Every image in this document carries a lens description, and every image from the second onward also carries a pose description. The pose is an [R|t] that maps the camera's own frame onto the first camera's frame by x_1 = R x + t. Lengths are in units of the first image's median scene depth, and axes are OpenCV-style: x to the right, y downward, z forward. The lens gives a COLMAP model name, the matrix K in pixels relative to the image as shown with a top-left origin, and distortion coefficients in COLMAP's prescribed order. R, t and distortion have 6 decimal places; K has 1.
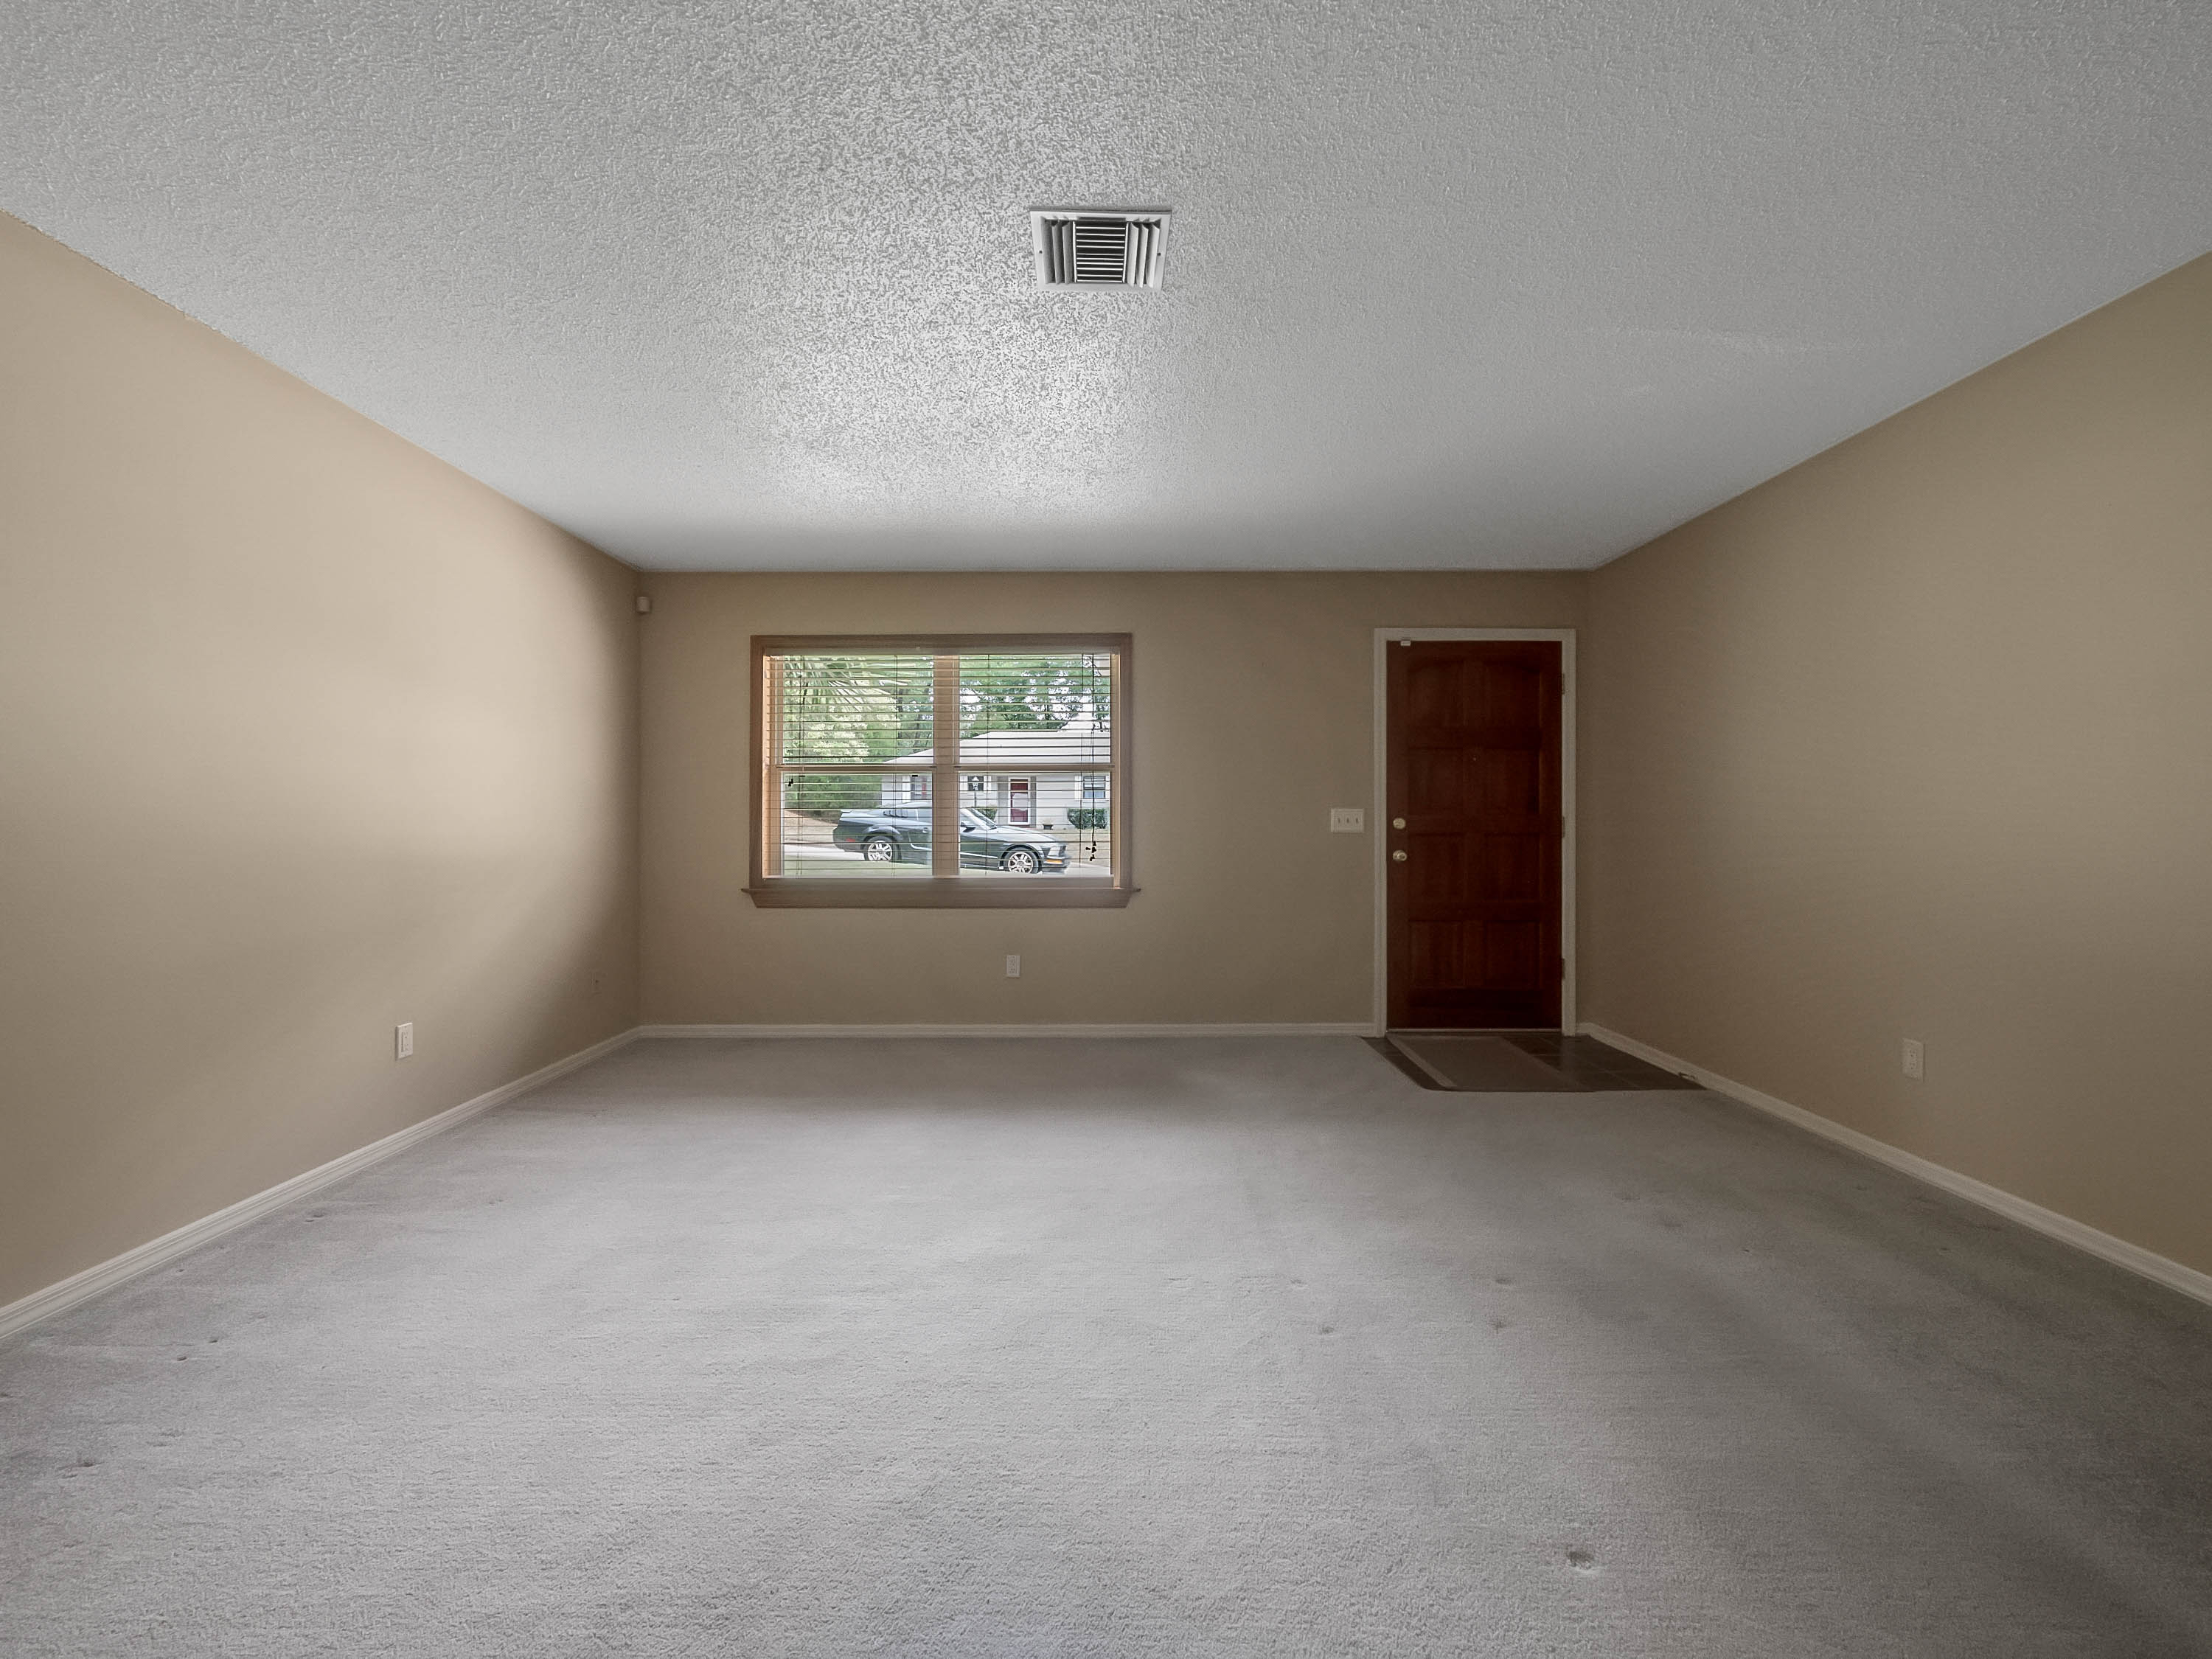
lens RADIAL K [[938.1, 0, 1097.2], [0, 938.1, 819.0], [0, 0, 1]] dist [-0.000940, 0.000427]
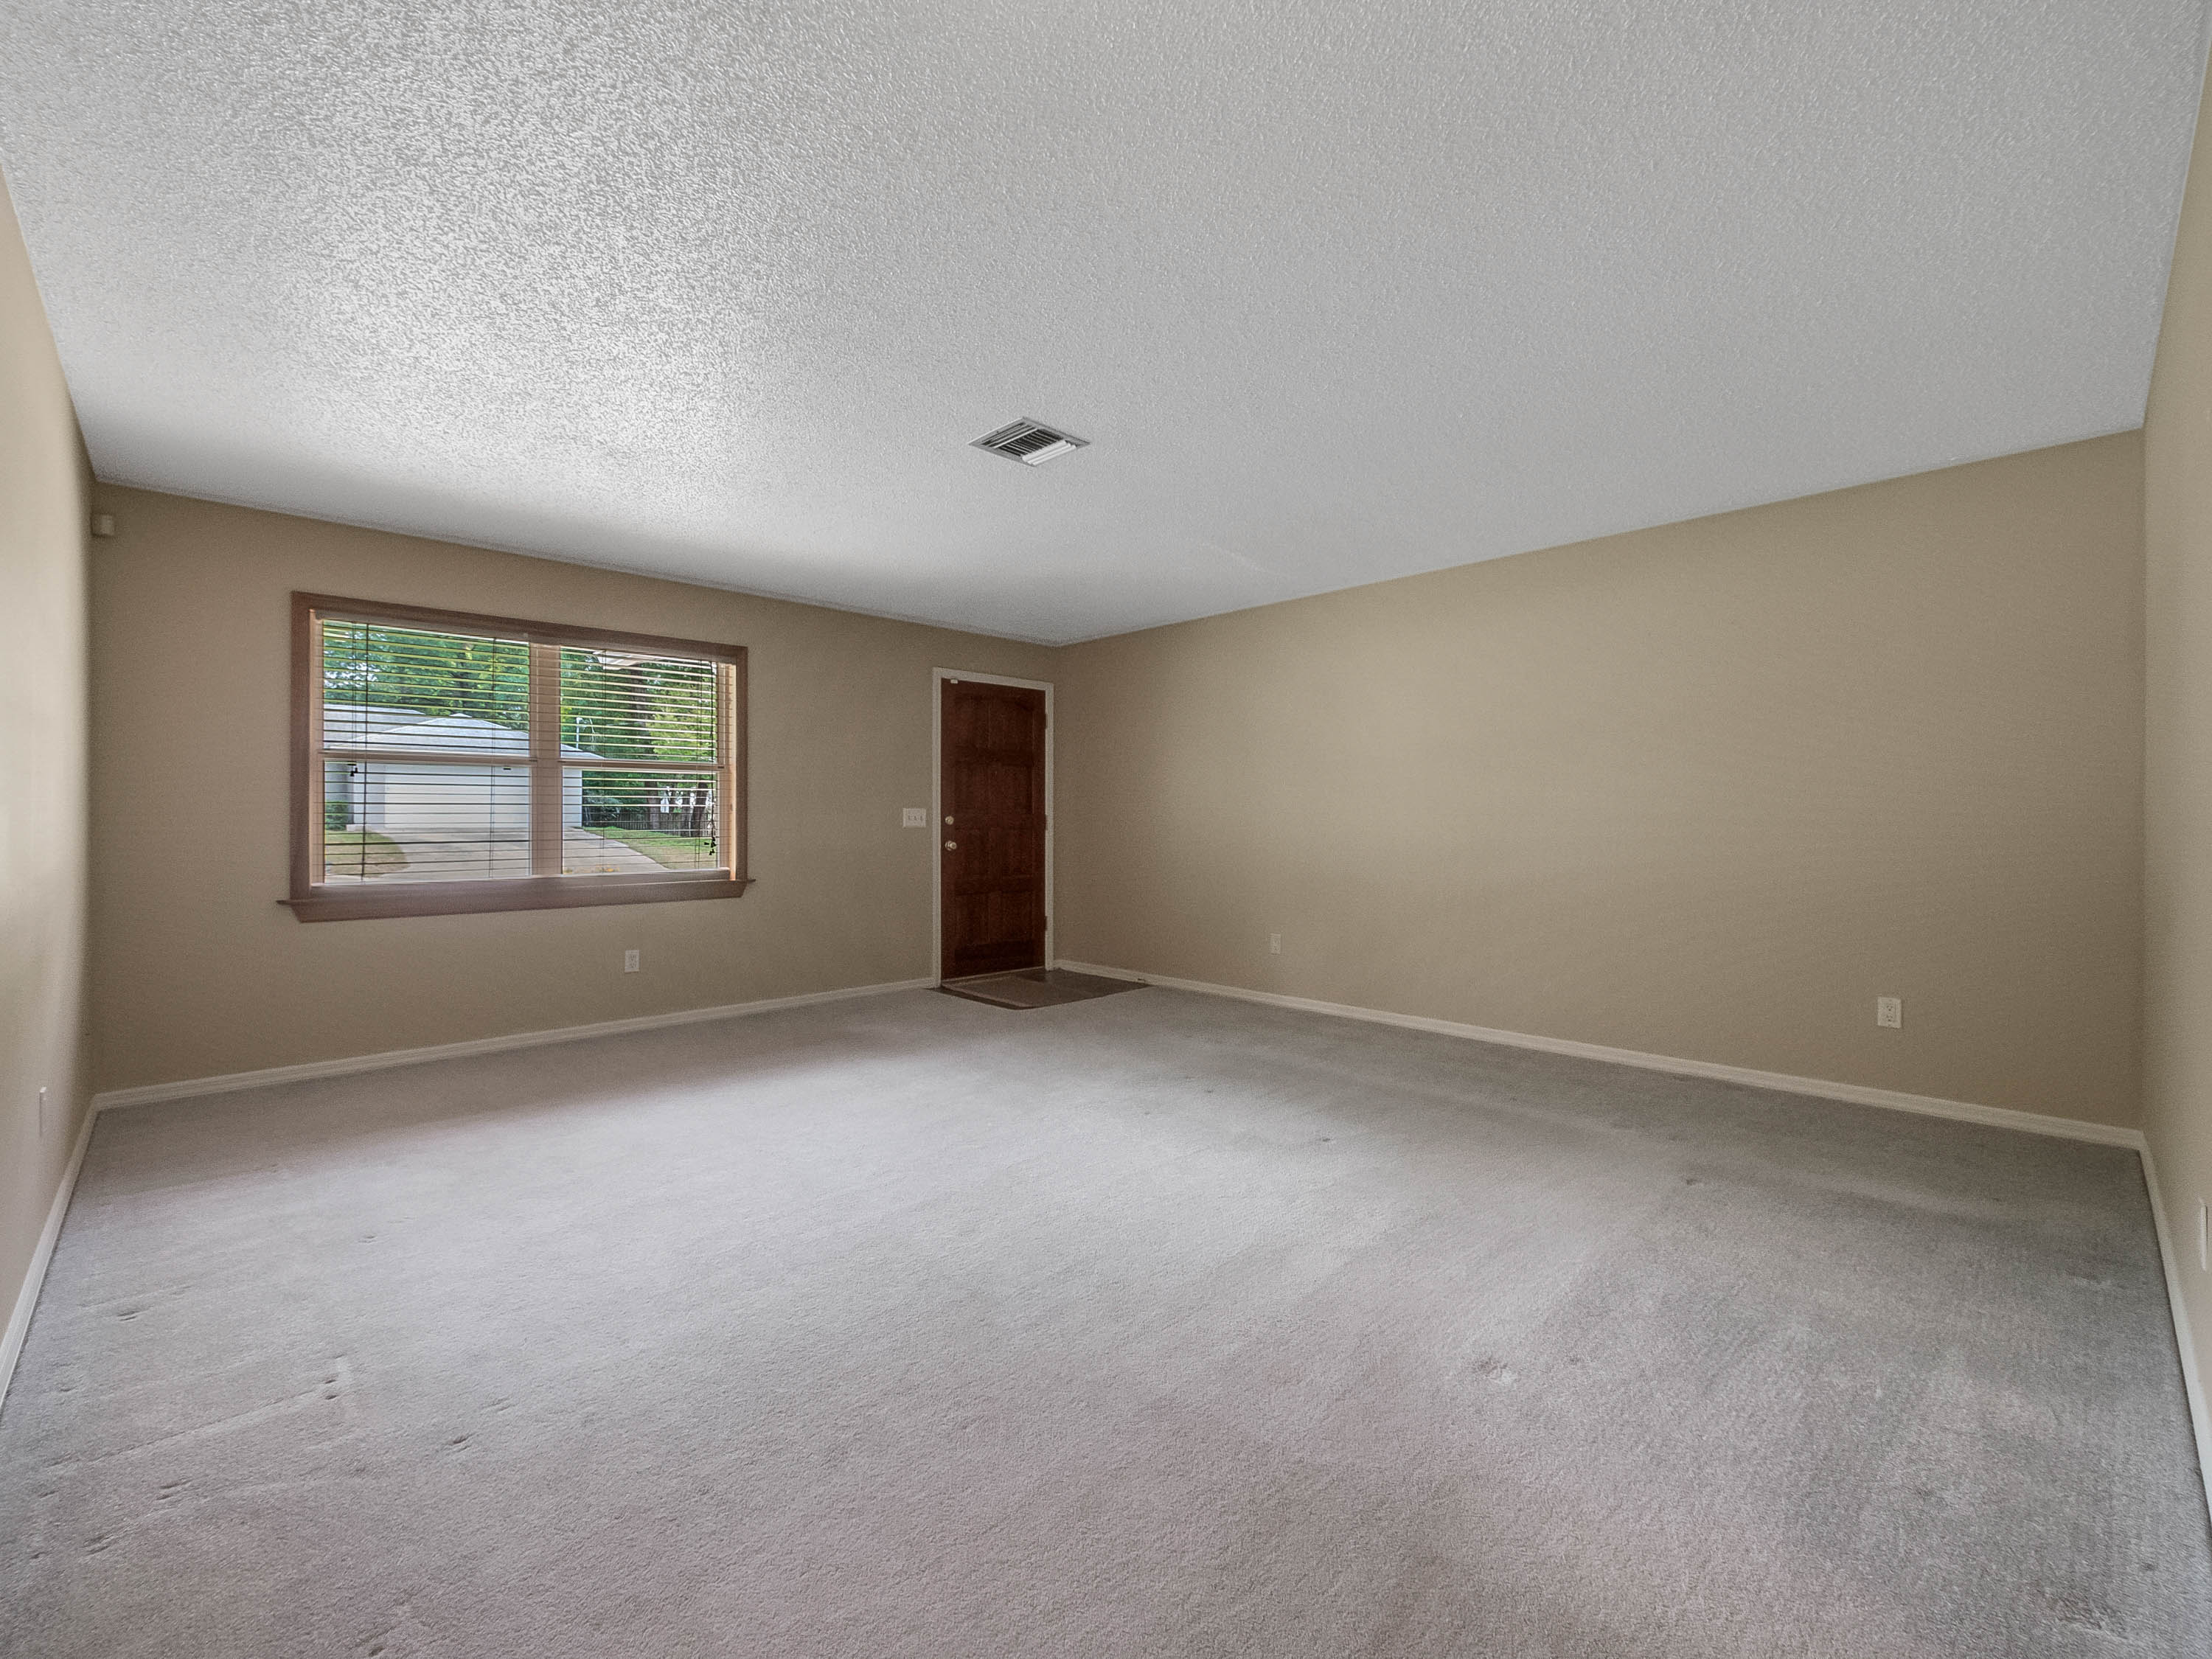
lens RADIAL K [[951.3, 0, 1073.6], [0, 951.3, 826.2], [0, 0, 1]] dist [0.001262, 0.000396]
pose [[0.734331, -0.003454, 0.678783, -0.440519], [0.001041, 0.999992, 0.003962, 0.007709], [-0.678791, -0.002203, 0.734329, -0.076835]]
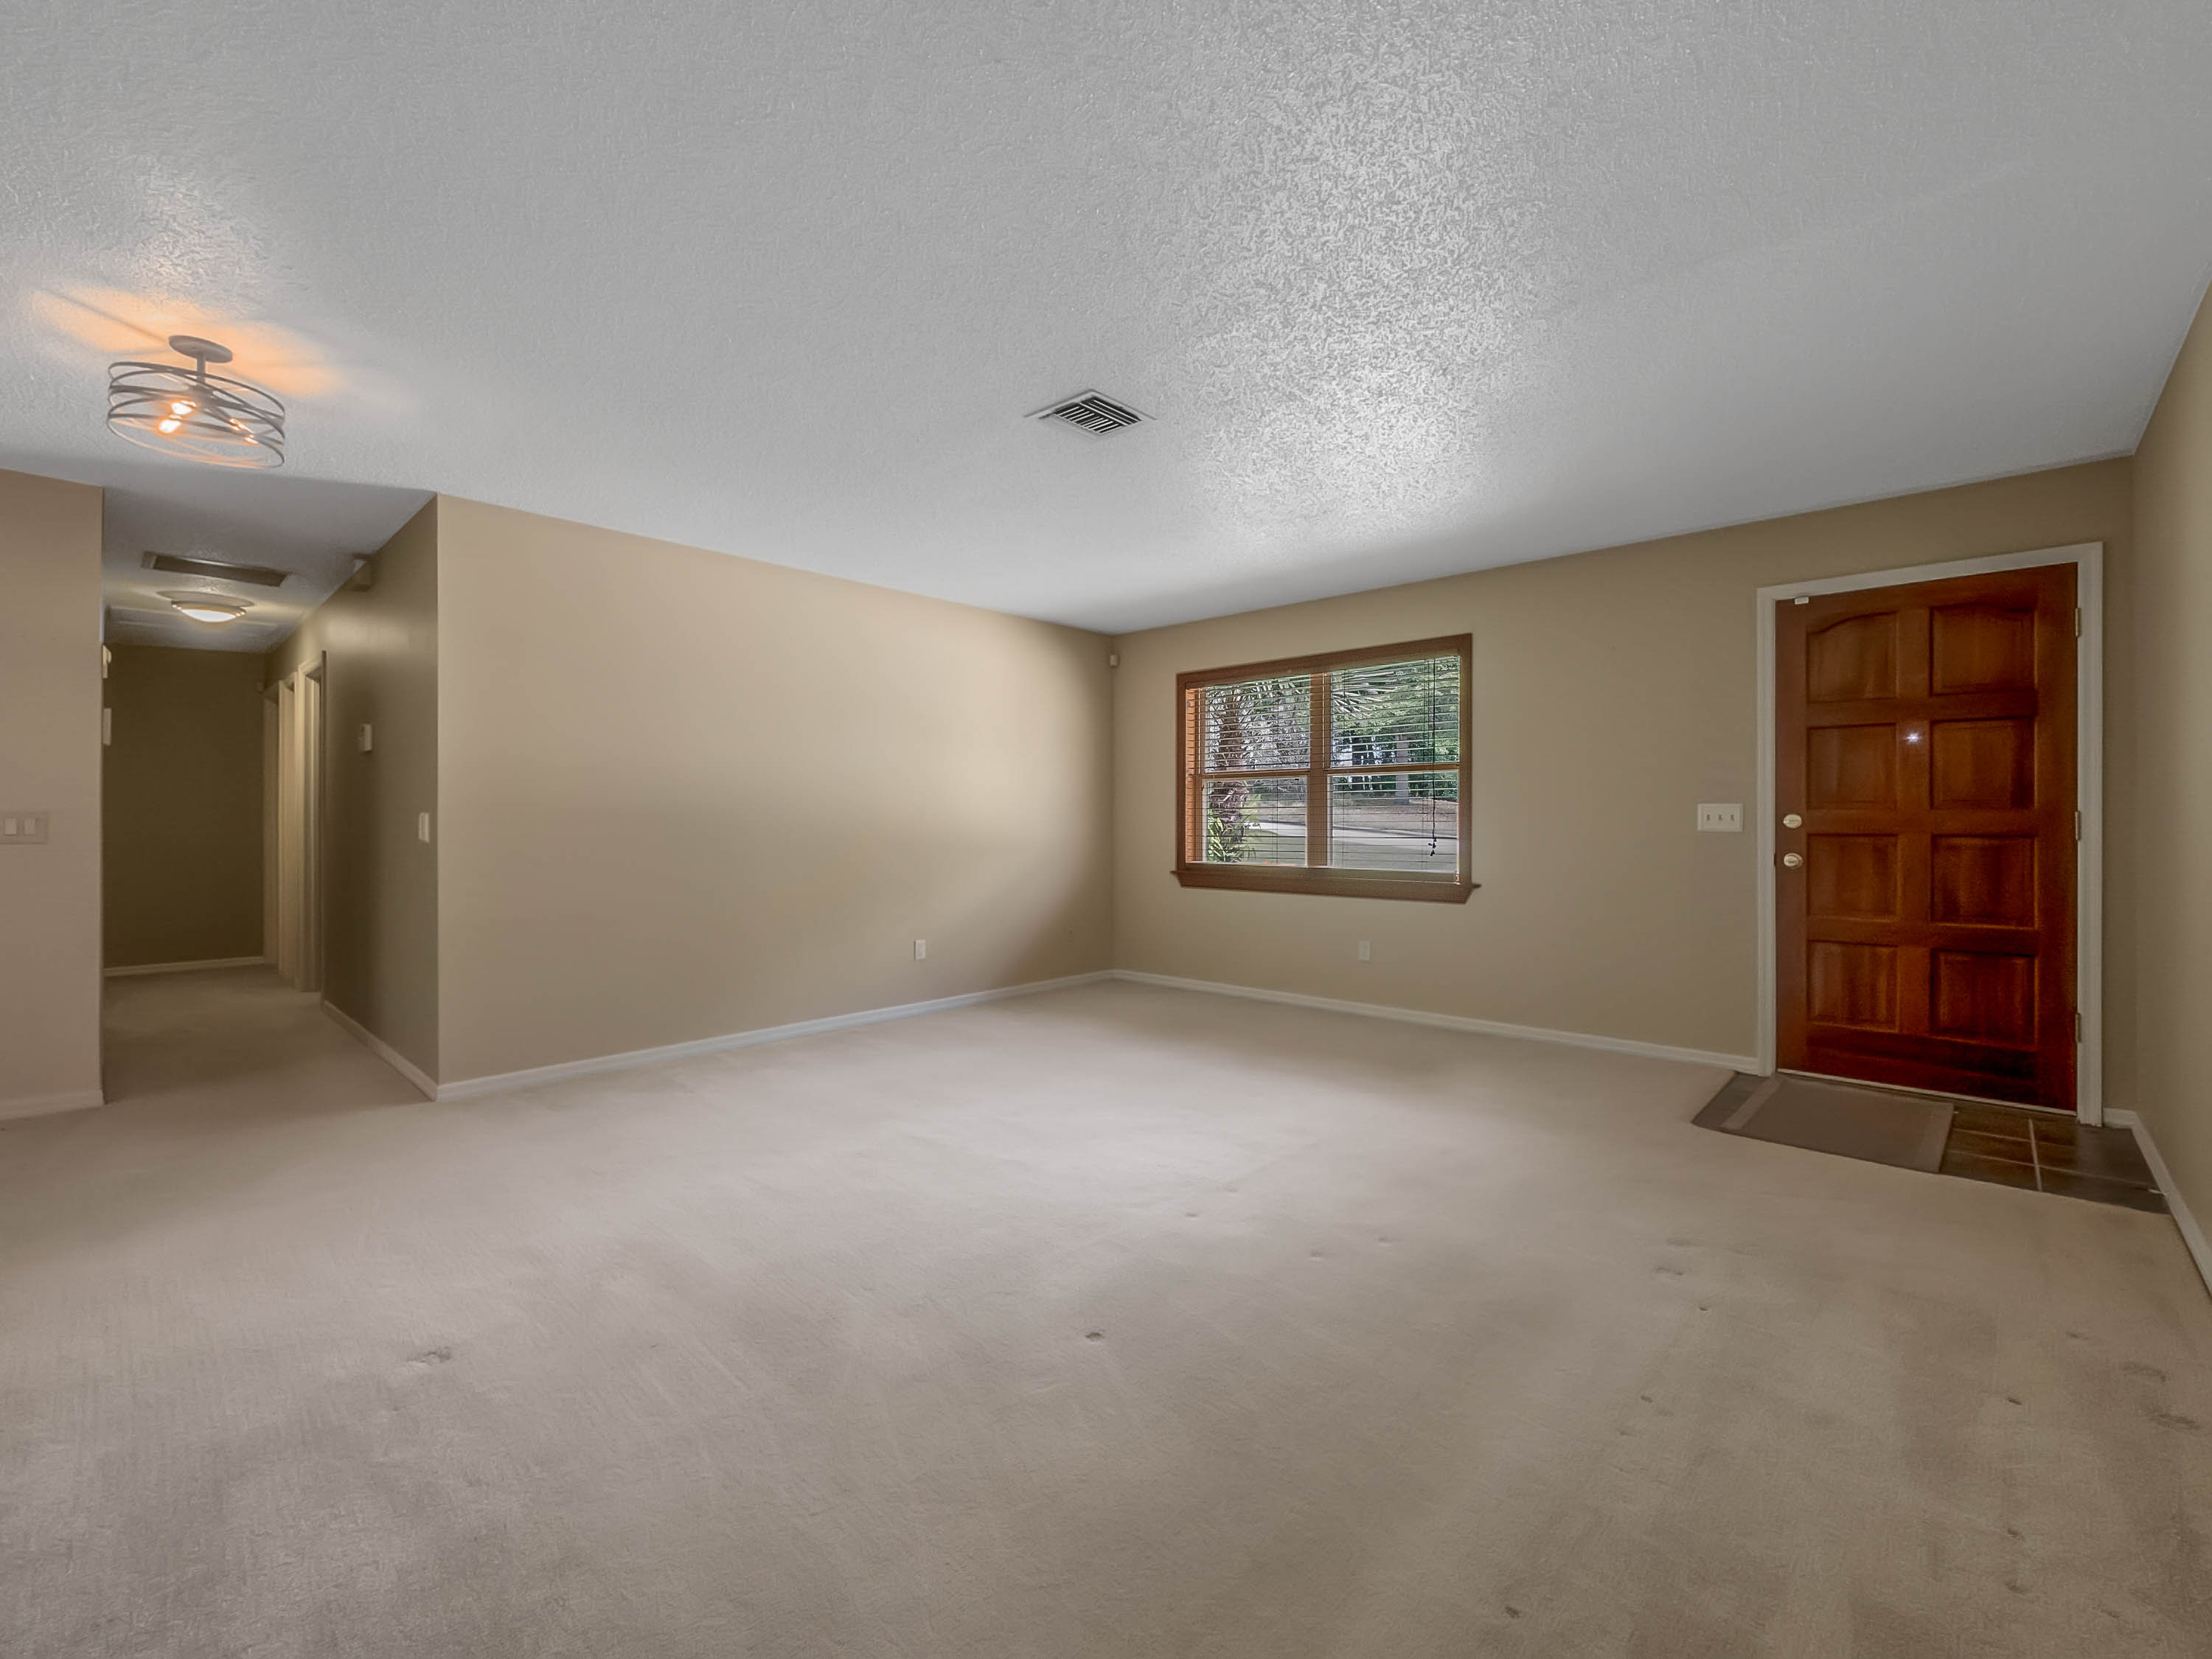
lens RADIAL K [[938.1, 0, 1097.2], [0, 938.1, 819.0], [0, 0, 1]] dist [-0.000940, 0.000427]
pose [[0.730550, -0.000436, -0.682859, 0.436813], [0.004828, 0.999978, 0.004526, -0.003840], [0.682842, -0.006603, 0.730536, -0.015405]]
